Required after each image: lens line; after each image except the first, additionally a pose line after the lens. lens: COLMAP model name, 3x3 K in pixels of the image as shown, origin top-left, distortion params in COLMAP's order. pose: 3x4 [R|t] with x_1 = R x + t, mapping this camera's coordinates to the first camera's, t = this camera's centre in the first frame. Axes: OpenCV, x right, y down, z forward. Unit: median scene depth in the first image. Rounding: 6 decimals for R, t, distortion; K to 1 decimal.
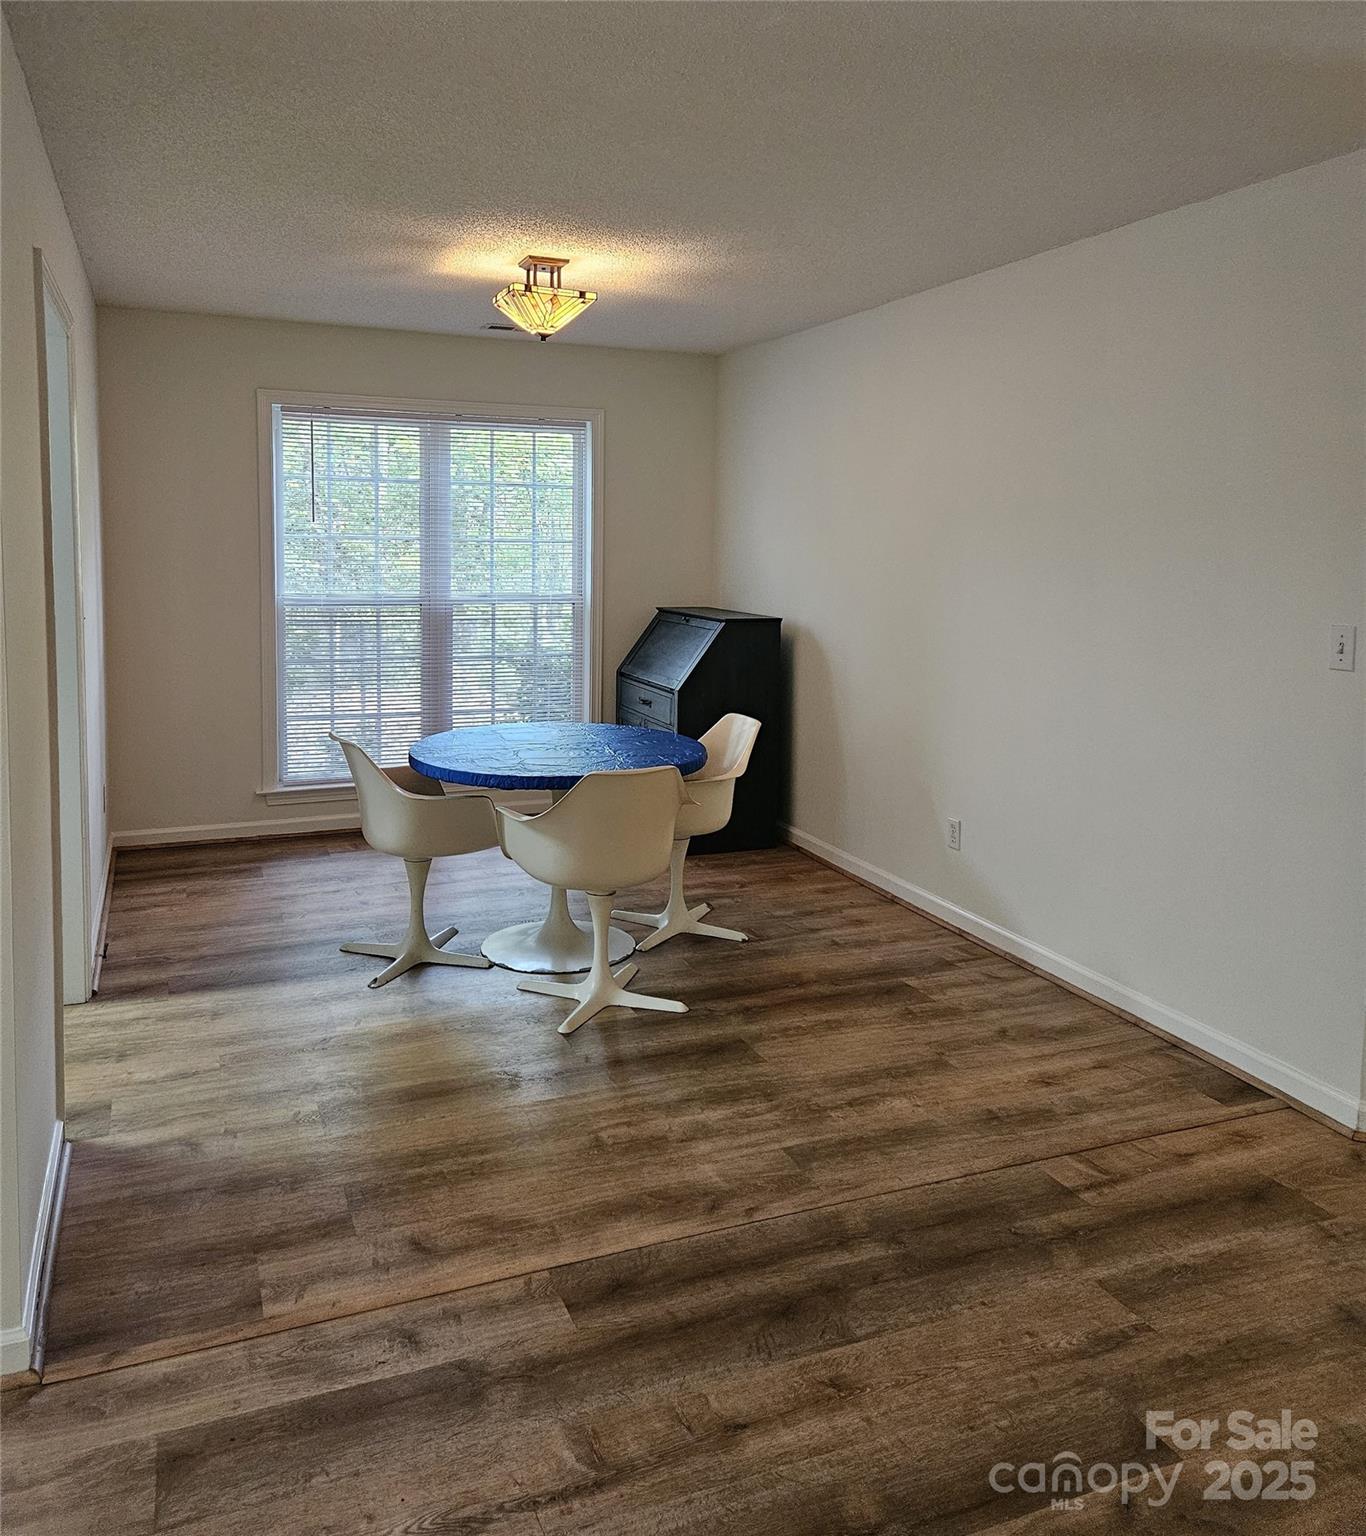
lens RADIAL K [[1220.1, 0, 662.7], [0, 1220.1, 604.8], [0, 0, 1]] dist [0.064939, -0.042751]
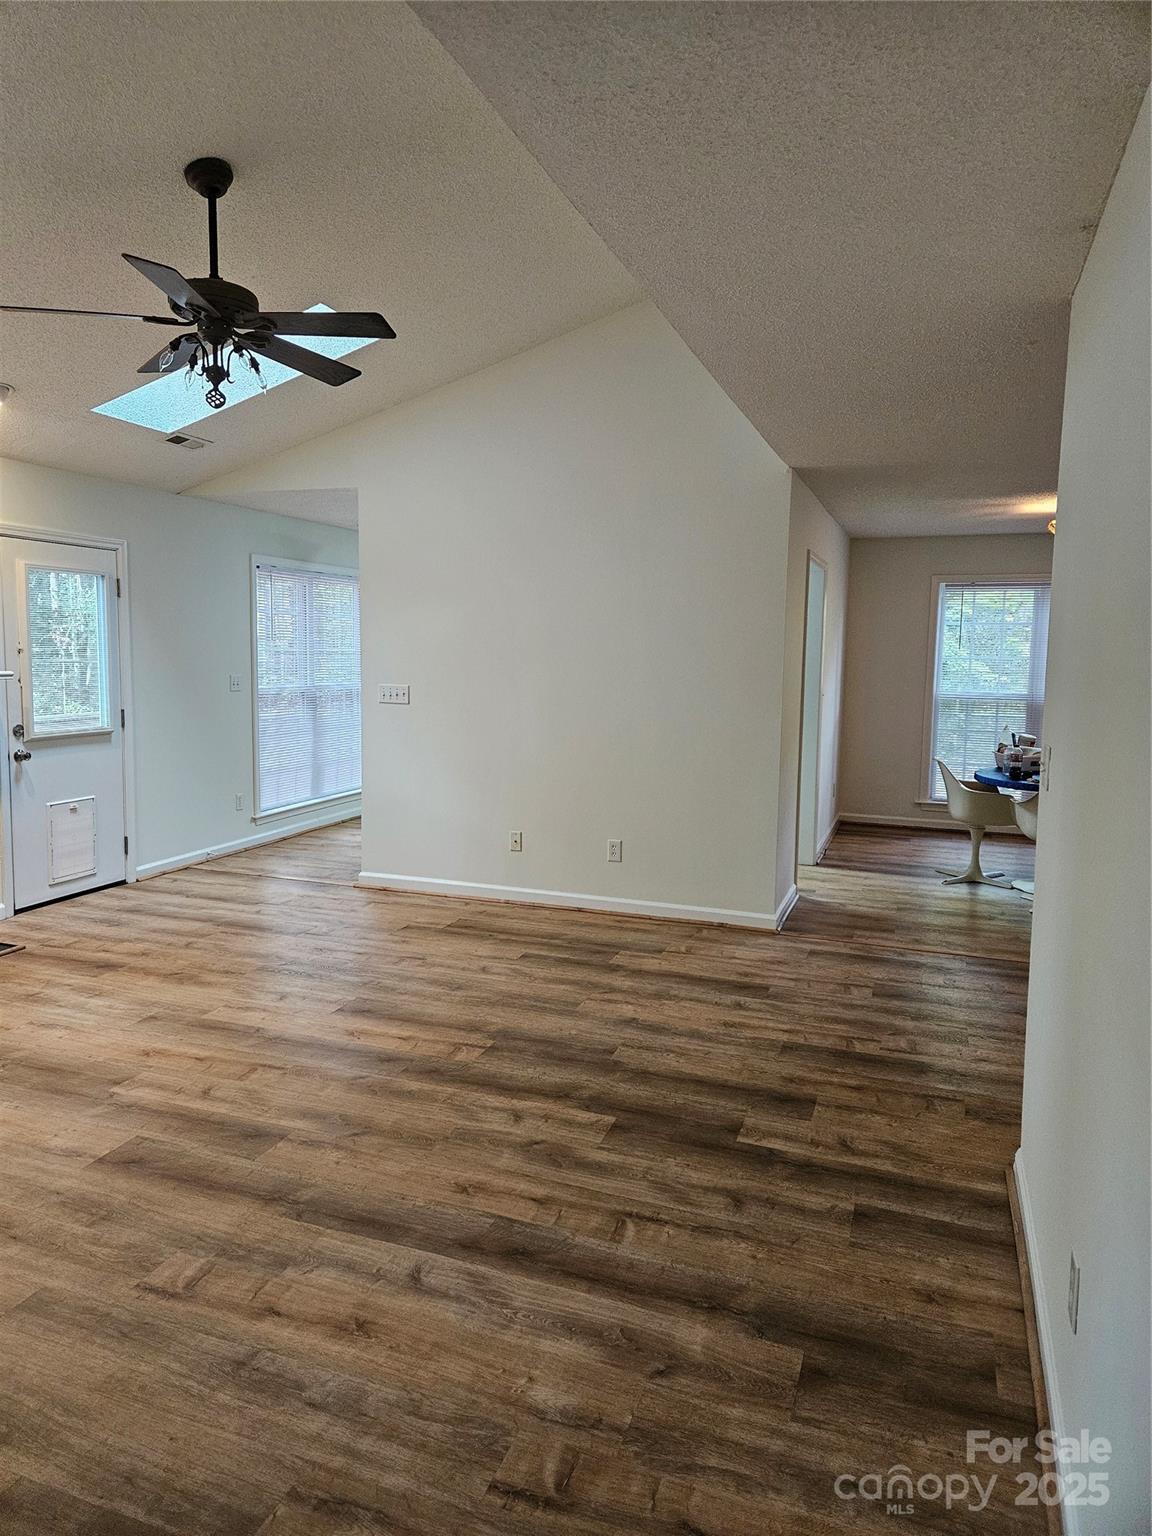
lens RADIAL K [[1019.0, 0, 551.2], [0, 1019.0, 743.2], [0, 0, 1]] dist [0.088000, -0.068423]
pose [[0.735176, 0.059346, -0.675274, 0.531491], [-0.041723, 0.998233, 0.042305, 0.046481], [0.676591, -0.002927, 0.736353, -0.859894]]
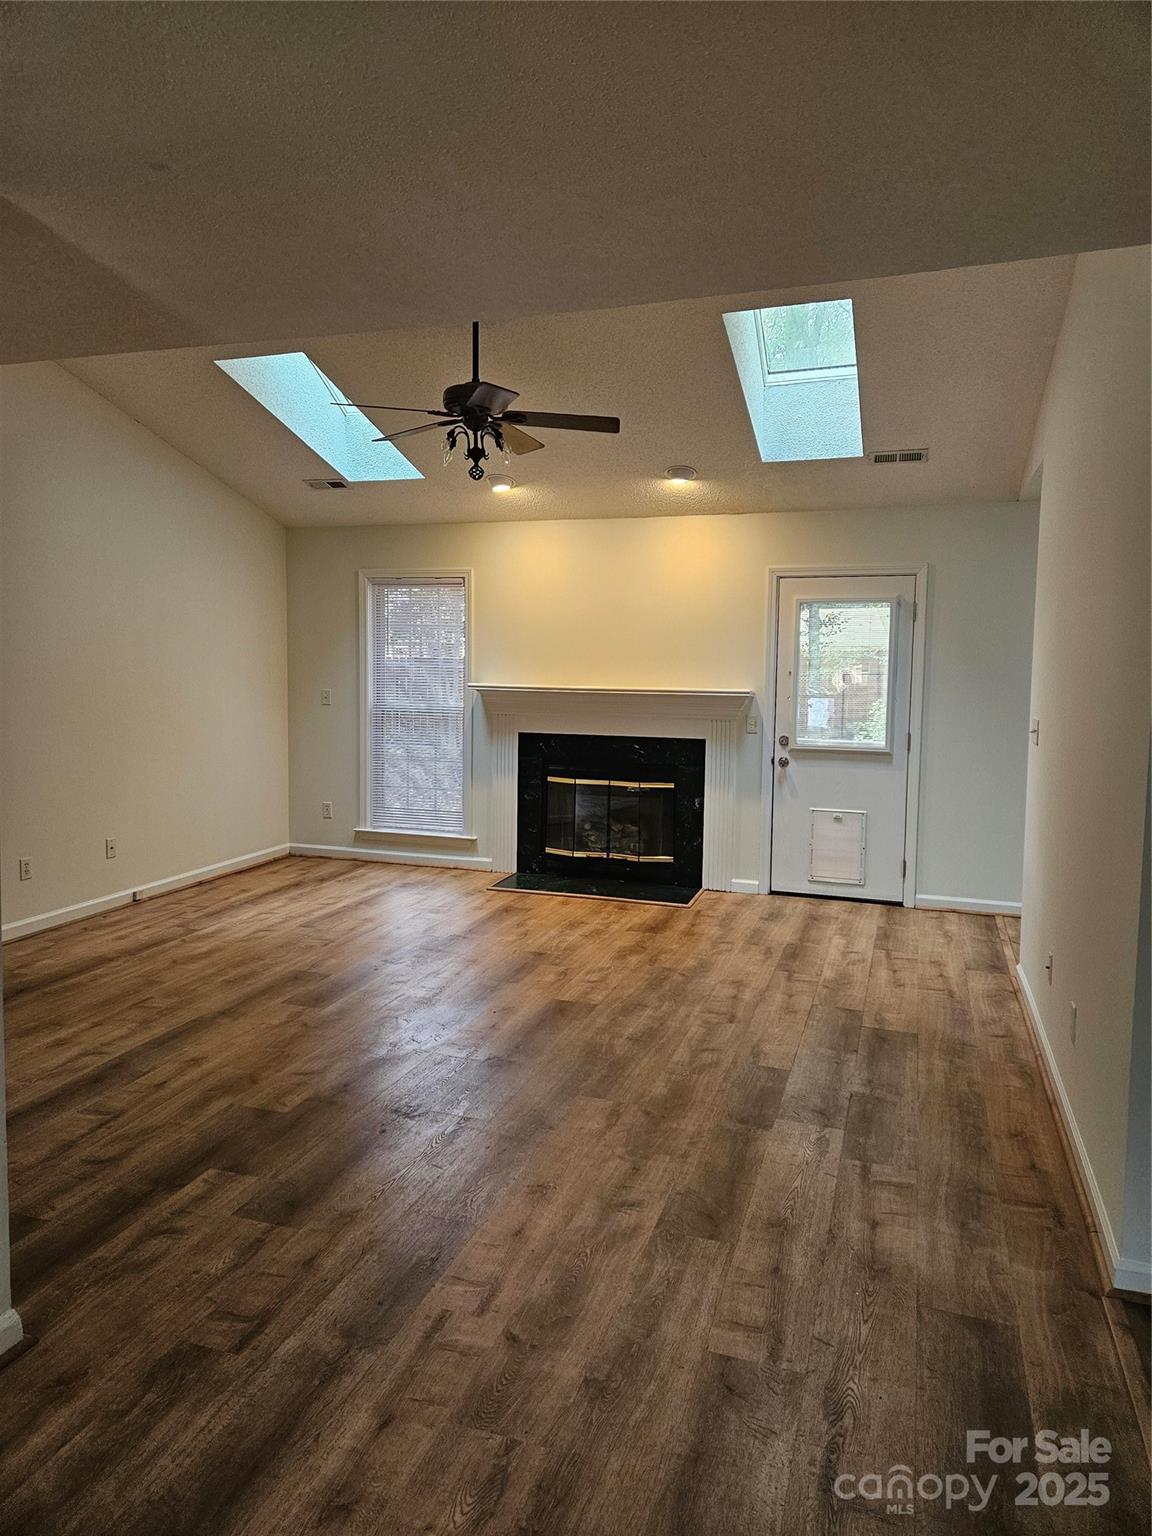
lens RADIAL K [[1019.0, 0, 575.2], [0, 1019.0, 744.6], [0, 0, 1]] dist [0.088000, -0.068423]
pose [[-0.650842, 0.040479, -0.758133, 0.503916], [-0.063356, 0.992199, 0.107366, -0.049405], [0.756565, 0.117910, -0.643200, 0.842990]]
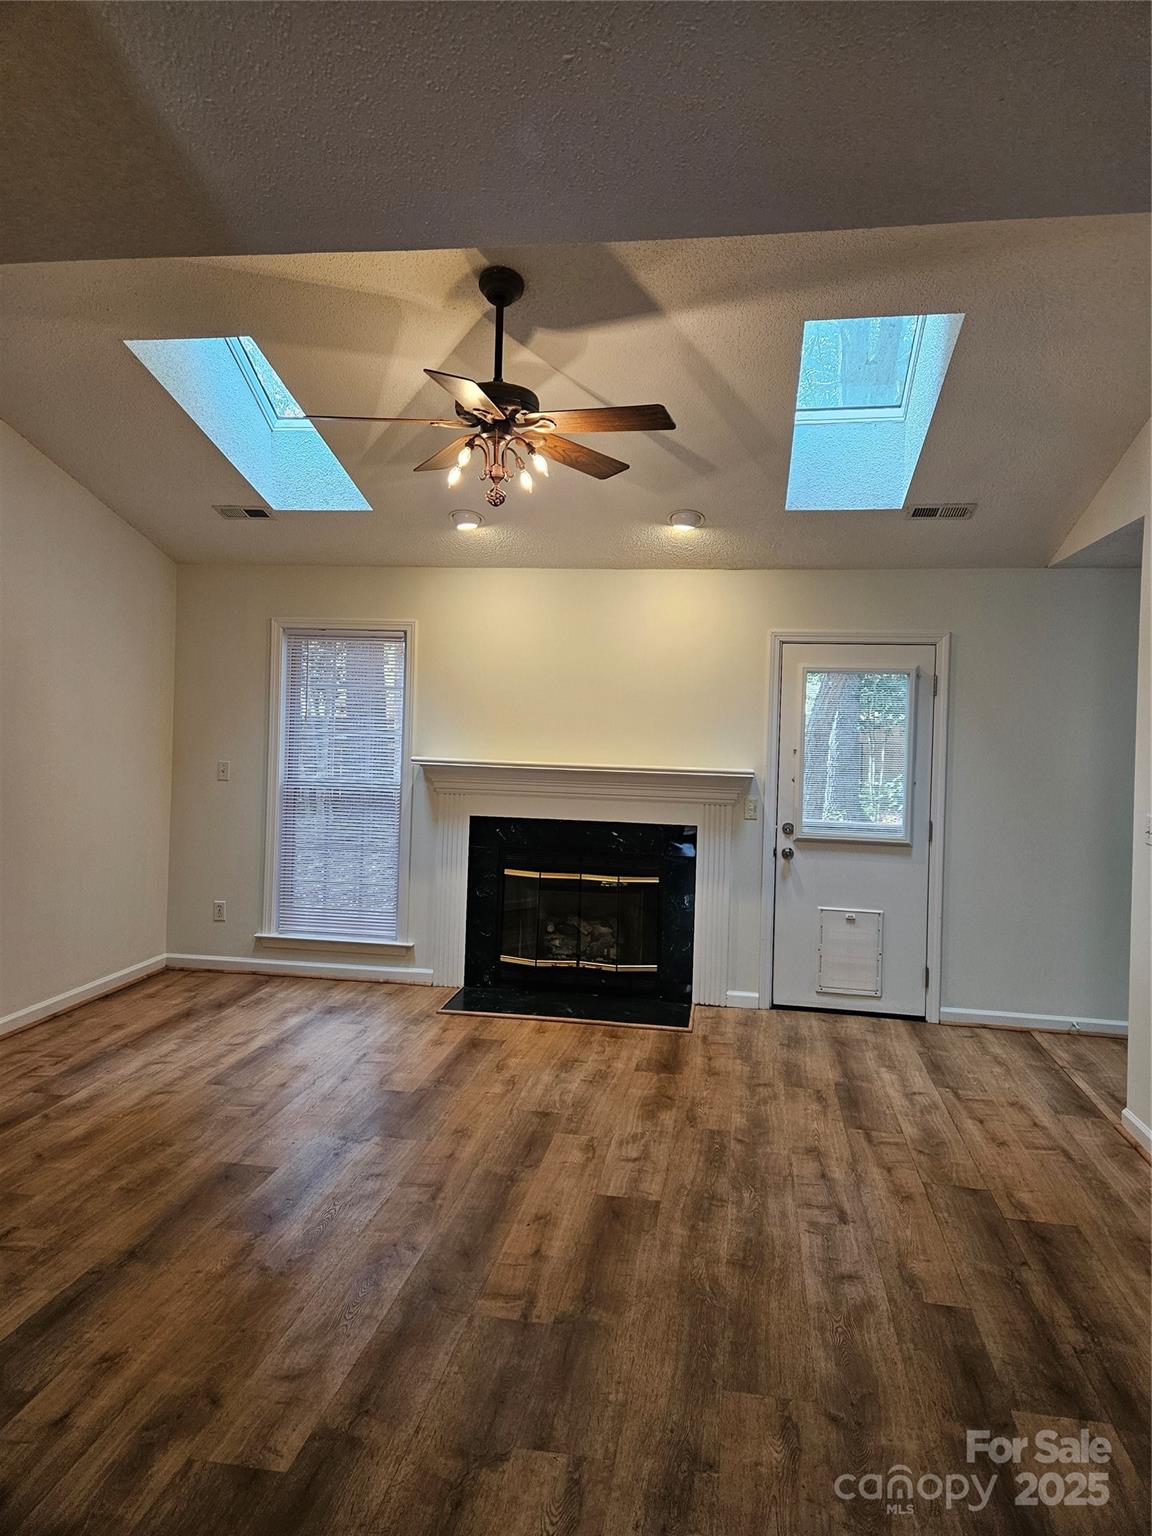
lens RADIAL K [[1019.0, 0, 584.5], [0, 1019.0, 735.4], [0, 0, 1]] dist [0.088000, -0.068423]
pose [[-0.514472, -0.019788, -0.857279, 0.388295], [-0.083857, 0.996103, 0.027332, -0.044150], [0.853397, 0.085951, -0.514126, 0.436077]]
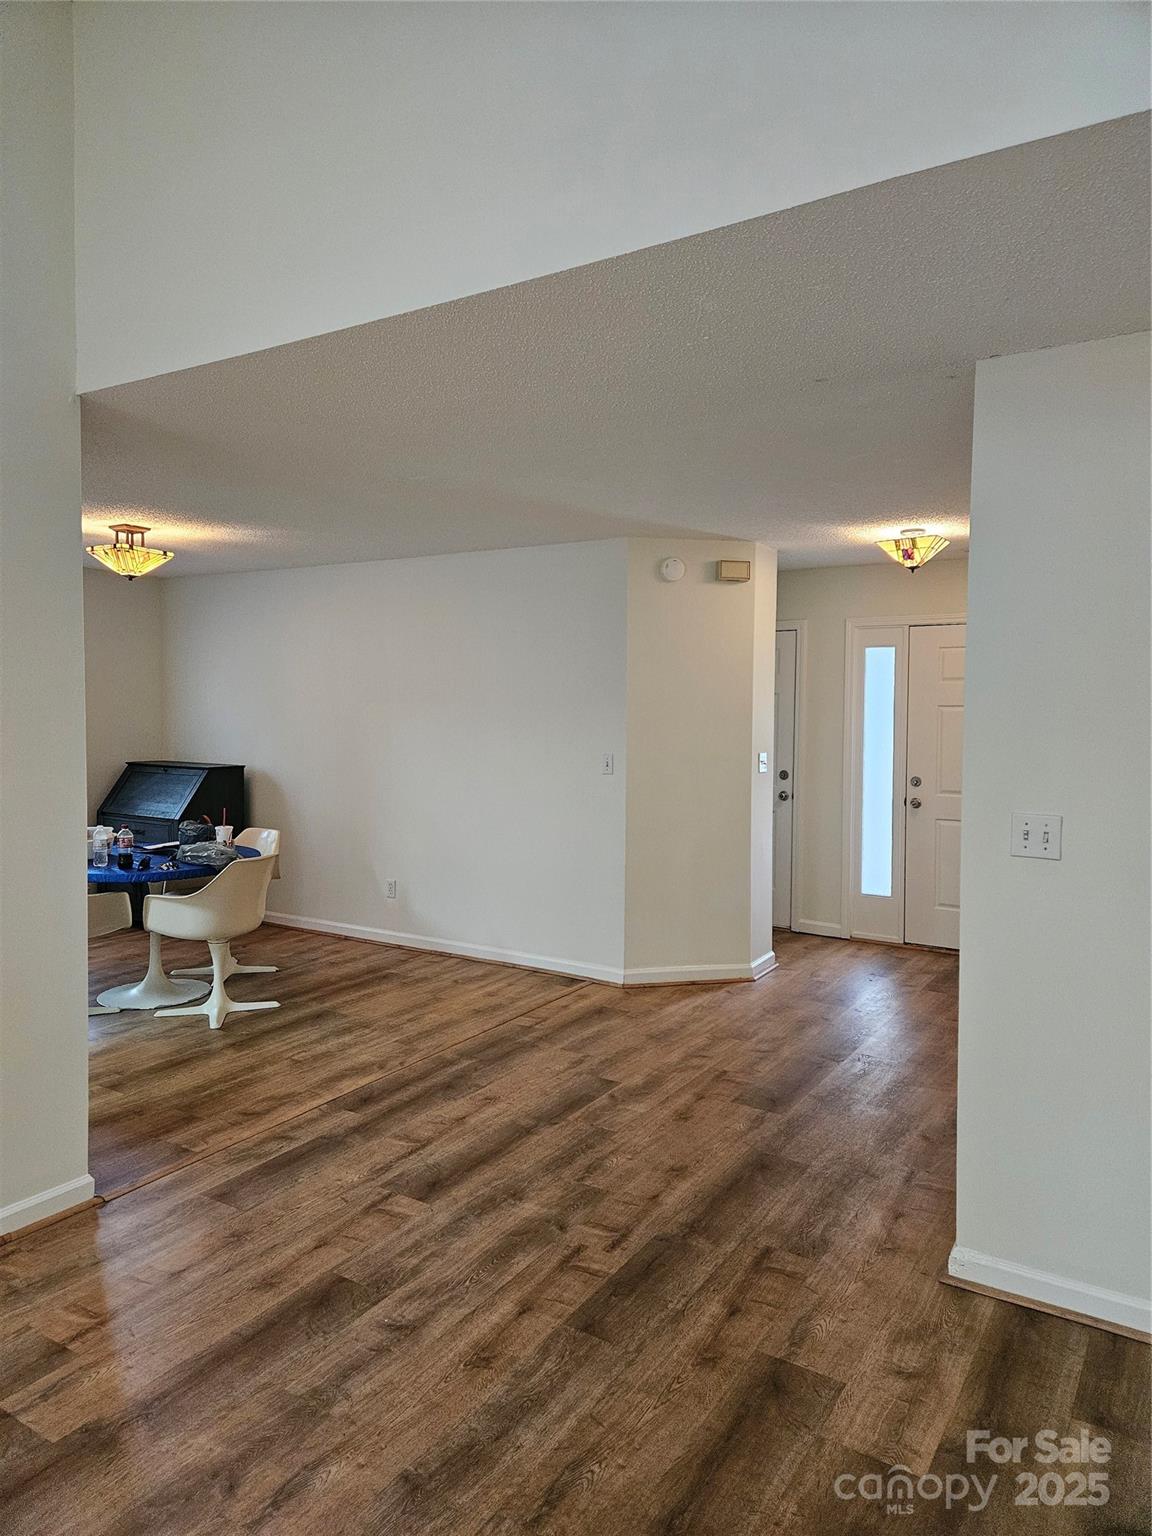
lens RADIAL K [[1019.0, 0, 557.6], [0, 1019.0, 744.7], [0, 0, 1]] dist [0.088000, -0.068423]
pose [[0.819597, -0.030041, 0.572153, -0.549693], [0.036785, 0.999323, -0.000225, -0.002006], [-0.571759, 0.021231, 0.820147, -0.413523]]
